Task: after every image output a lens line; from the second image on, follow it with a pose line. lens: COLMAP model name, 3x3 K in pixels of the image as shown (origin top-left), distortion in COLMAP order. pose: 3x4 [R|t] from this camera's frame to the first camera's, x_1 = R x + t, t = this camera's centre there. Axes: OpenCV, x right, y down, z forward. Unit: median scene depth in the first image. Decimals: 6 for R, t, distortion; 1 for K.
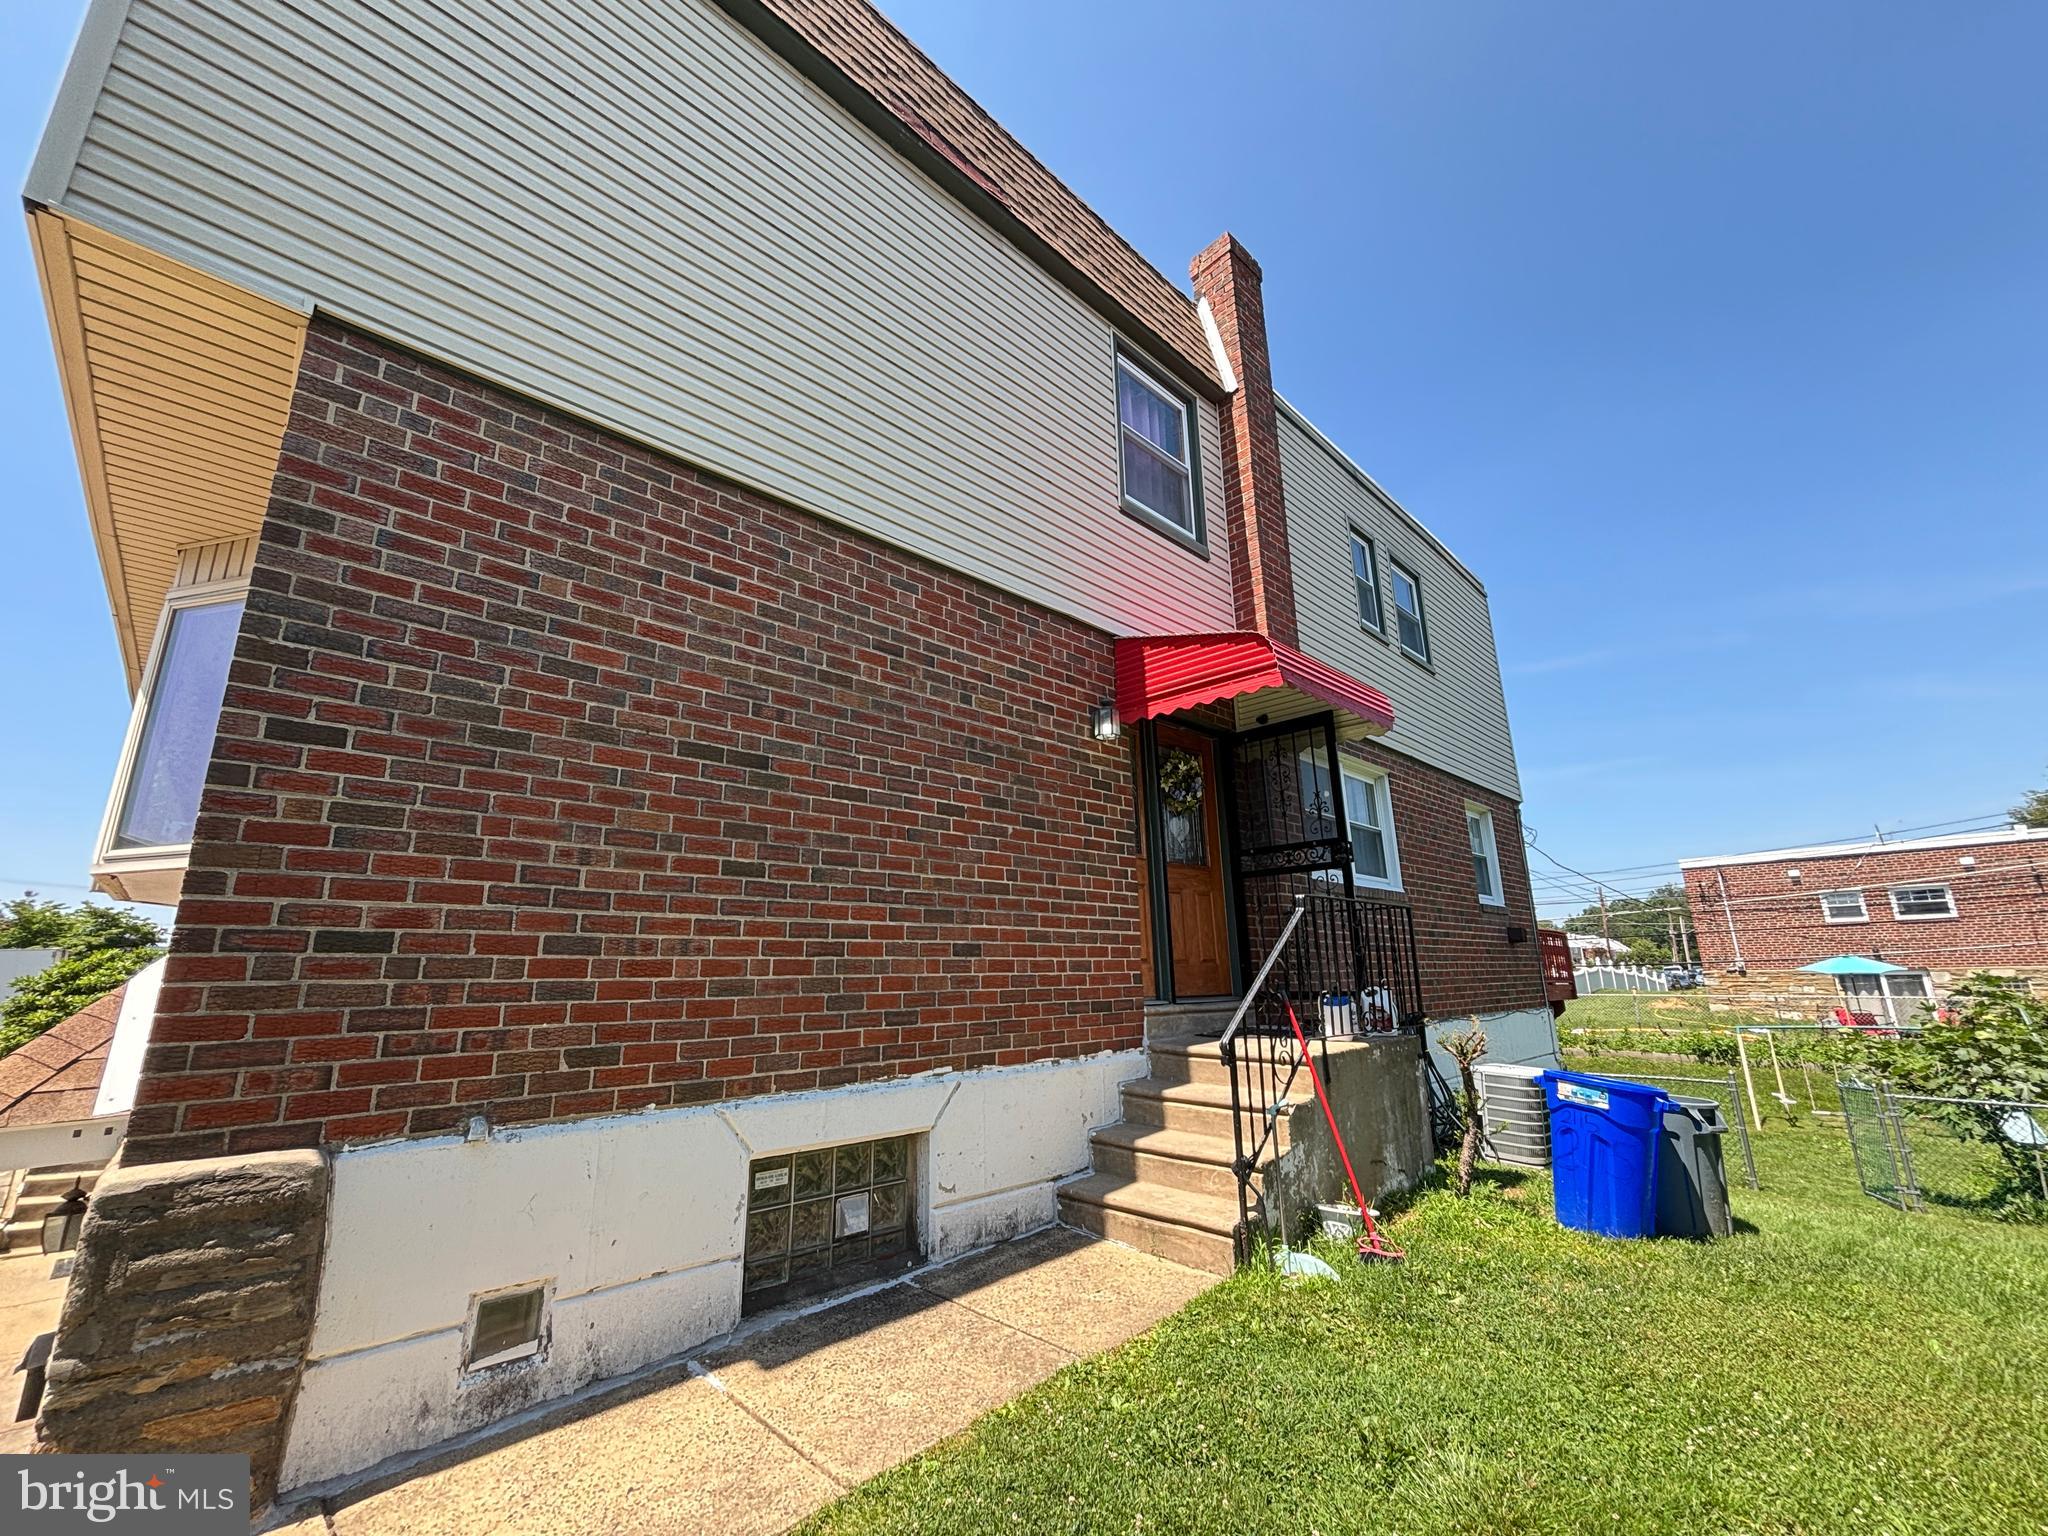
lens RADIAL K [[814.7, 0, 1023.9], [0, 814.7, 765.2], [0, 0, 1]] dist [0.000488, -0.000091]
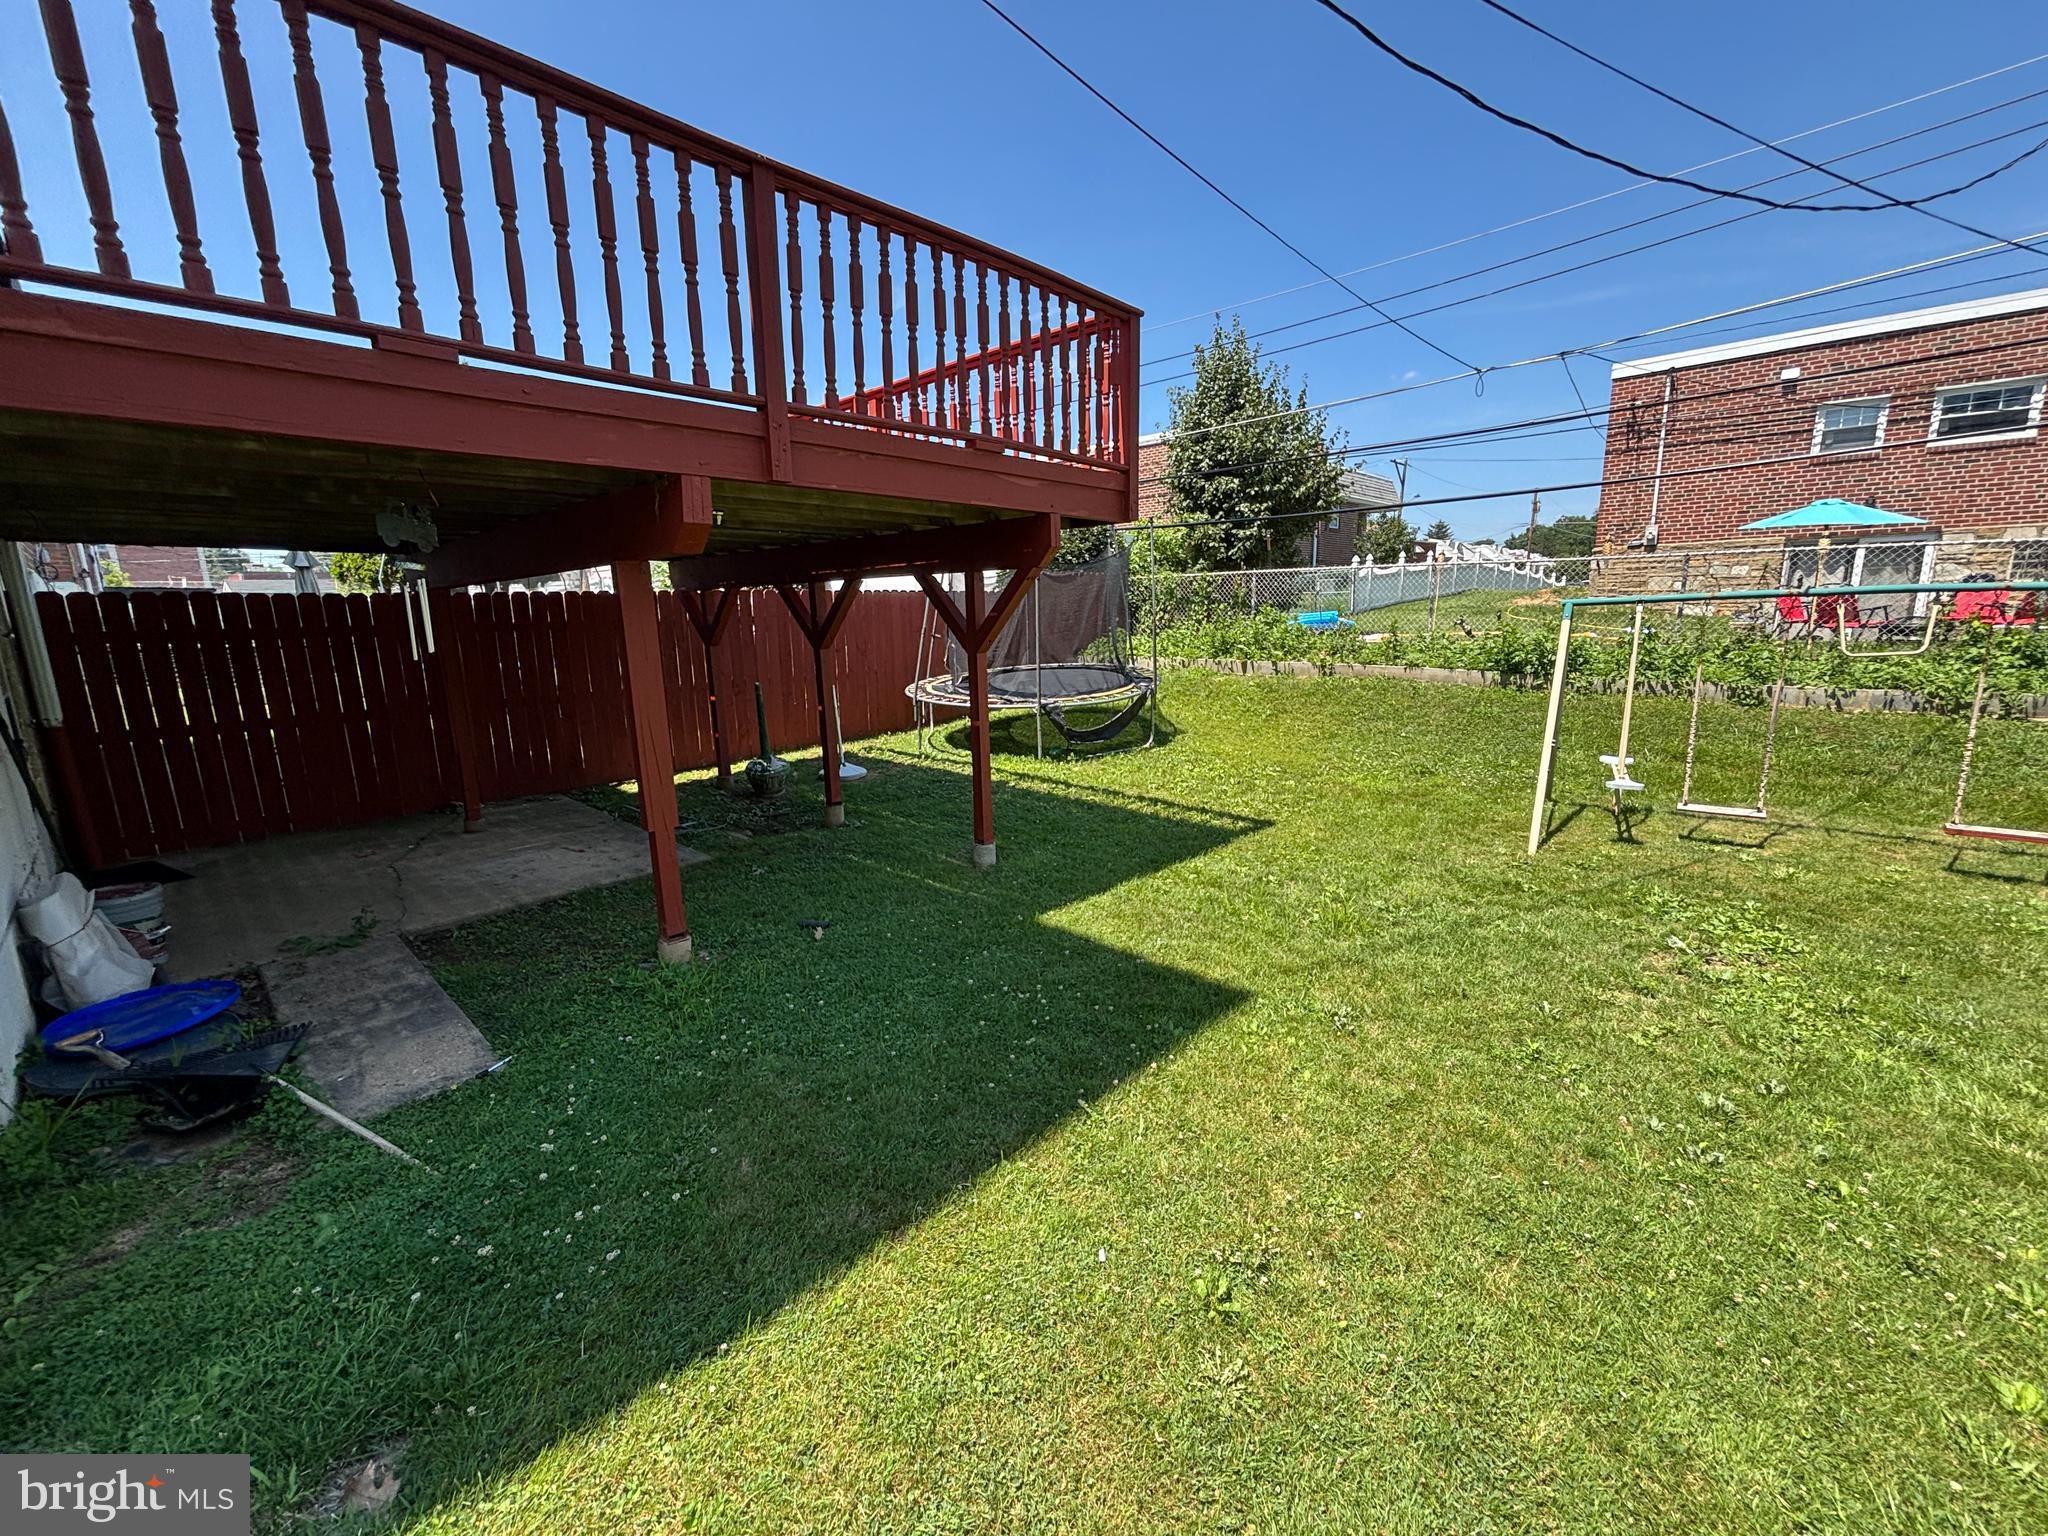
lens RADIAL K [[814.7, 0, 1023.9], [0, 814.7, 765.2], [0, 0, 1]] dist [0.000488, -0.000091]
pose [[0.998540, -0.023027, 0.048862, 0.384435], [-0.000528, 0.900380, 0.435104, 0.143233], [-0.054013, -0.434495, 0.899053, 0.407151]]
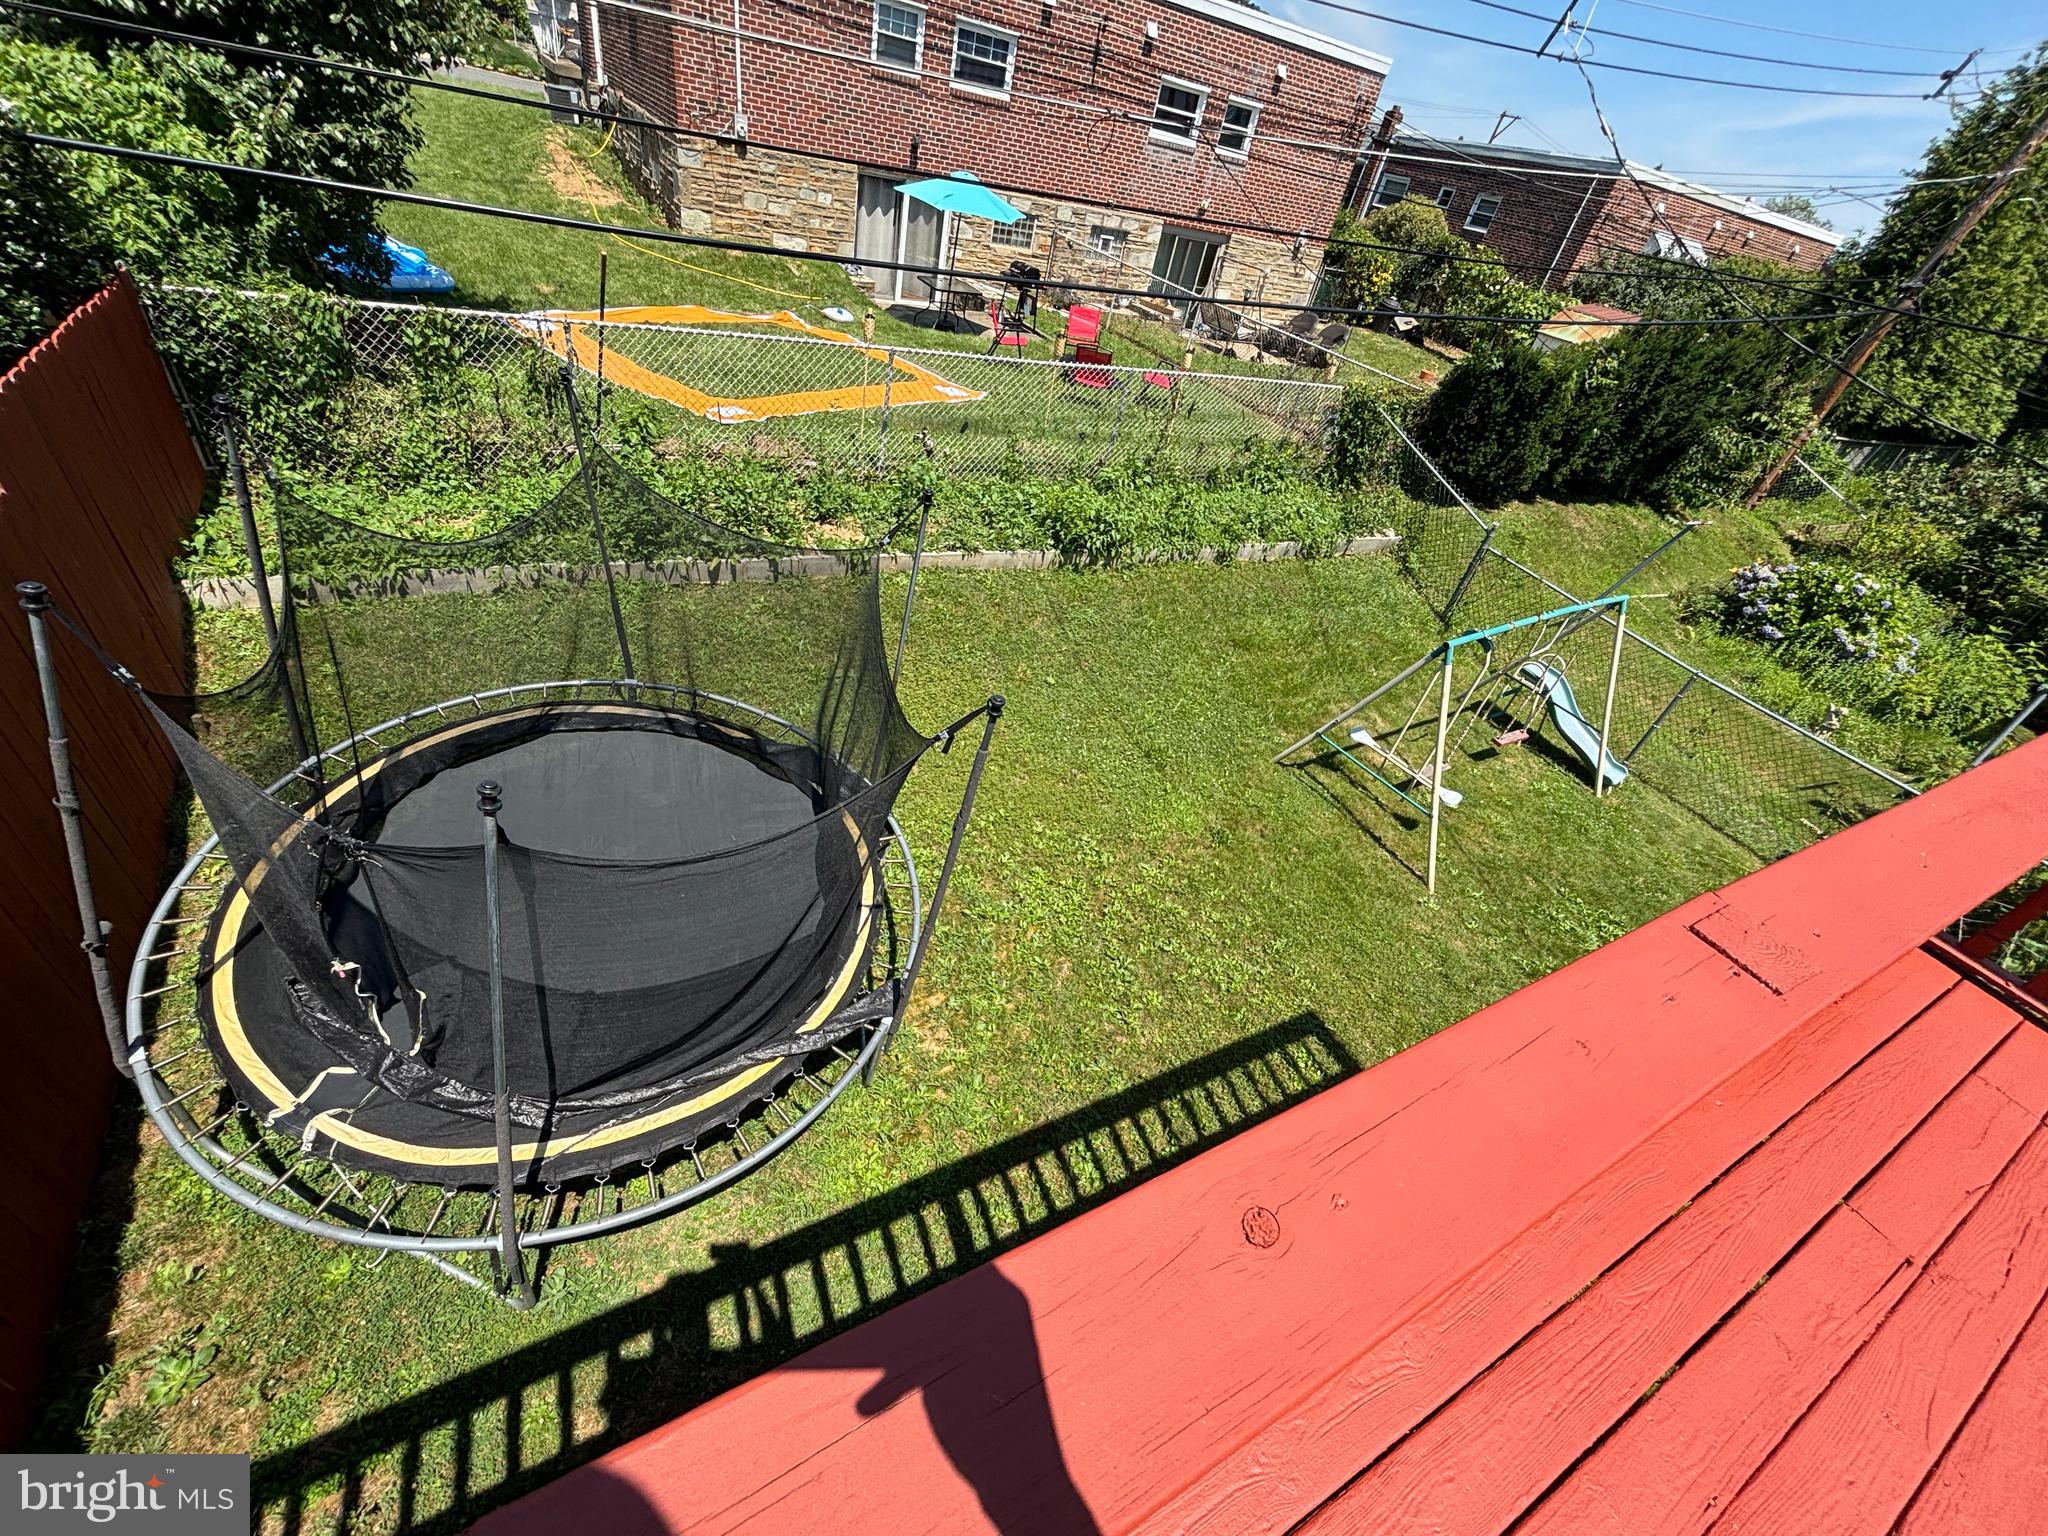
lens RADIAL K [[823.6, 0, 1024.0], [0, 823.6, 768.0], [0, 0, 1]] dist [-0.006576, -0.000203]
pose [[0.284359, -0.540366, 0.791925, 0.326979], [-0.414037, 0.675806, 0.609803, 0.139730], [-0.864704, -0.501289, -0.031560, 0.729118]]
